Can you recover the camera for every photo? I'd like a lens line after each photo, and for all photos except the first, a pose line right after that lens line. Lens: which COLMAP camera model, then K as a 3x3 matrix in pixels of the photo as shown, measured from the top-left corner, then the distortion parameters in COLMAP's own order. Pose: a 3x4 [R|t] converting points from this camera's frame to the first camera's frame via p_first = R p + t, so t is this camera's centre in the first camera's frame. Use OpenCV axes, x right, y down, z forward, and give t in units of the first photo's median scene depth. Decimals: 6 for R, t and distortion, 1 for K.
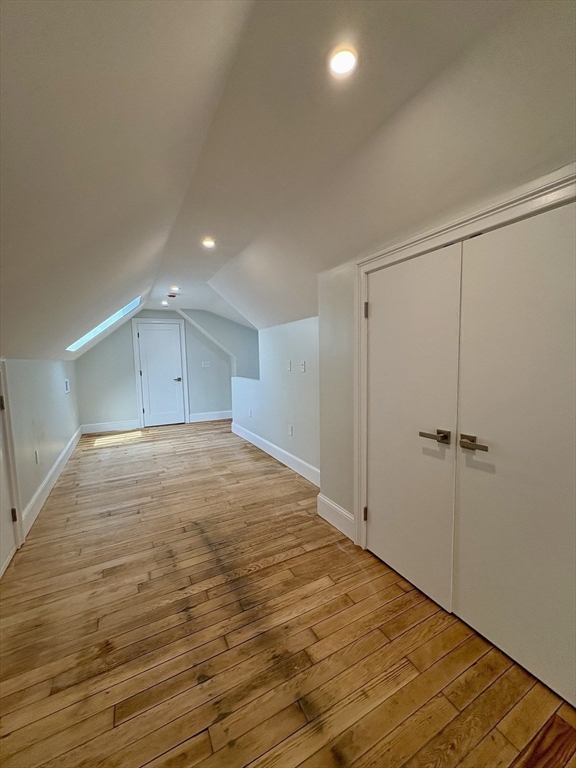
lens RADIAL K [[306.9, 0, 288.2], [0, 306.9, 384.2], [0, 0, 1]] dist [-0.000022, -0.000395]
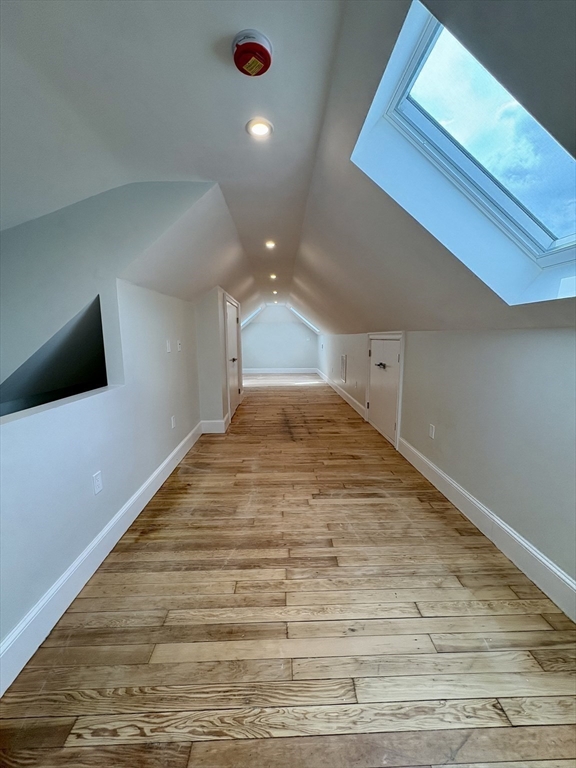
lens RADIAL K [[306.9, 0, 287.5], [0, 306.9, 383.8], [0, 0, 1]] dist [-0.000022, -0.000395]
pose [[-0.894261, -0.041813, 0.445588, -0.865987], [0.067547, 0.971611, 0.226735, -0.167359], [-0.442419, 0.232858, -0.866050, 2.079675]]
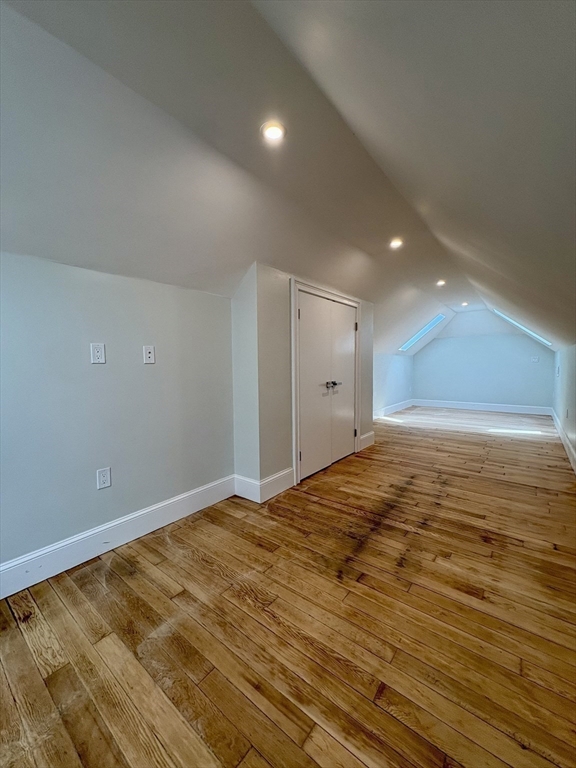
lens RADIAL K [[306.9, 0, 288.8], [0, 306.9, 381.8], [0, 0, 1]] dist [-0.000022, -0.000395]
pose [[-0.402543, -0.026325, 0.915023, -0.776084], [0.104054, 0.991792, 0.074310, -0.023137], [-0.909468, 0.125124, -0.396499, 1.187490]]
